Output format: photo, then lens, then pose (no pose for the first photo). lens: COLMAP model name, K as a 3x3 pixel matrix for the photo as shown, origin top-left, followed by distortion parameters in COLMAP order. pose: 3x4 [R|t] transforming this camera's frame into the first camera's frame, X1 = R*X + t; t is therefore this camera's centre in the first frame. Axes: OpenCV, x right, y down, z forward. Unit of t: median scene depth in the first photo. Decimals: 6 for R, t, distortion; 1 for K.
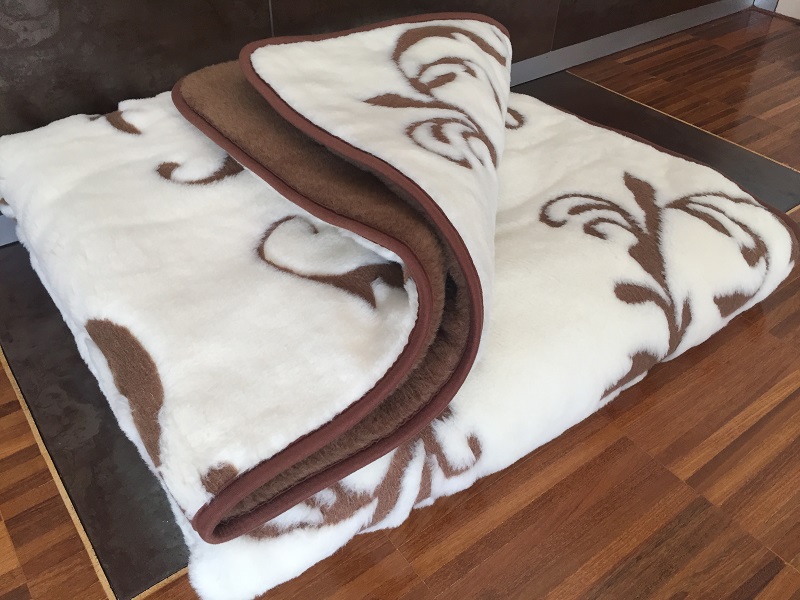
lens RADIAL K [[692.8, 0, 397.3], [0, 692.8, 291.3], [0, 0, 1]] dist [0.087703, -0.136813]
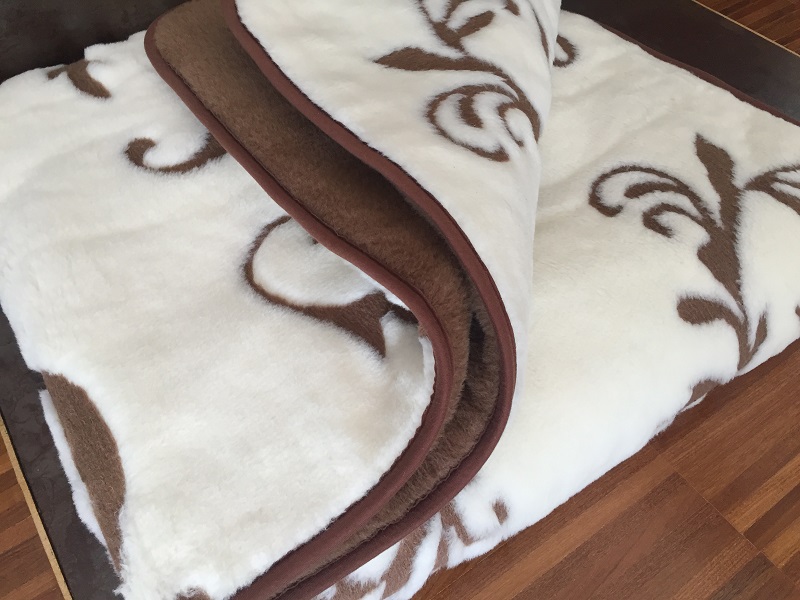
lens RADIAL K [[692.8, 0, 399.7], [0, 692.8, 292.0], [0, 0, 1]] dist [0.087703, -0.136813]
pose [[0.999071, 0.012632, -0.041201, 0.017080], [-0.004619, 0.981955, 0.189056, -0.181288], [0.042846, -0.188691, 0.981101, 0.182131]]
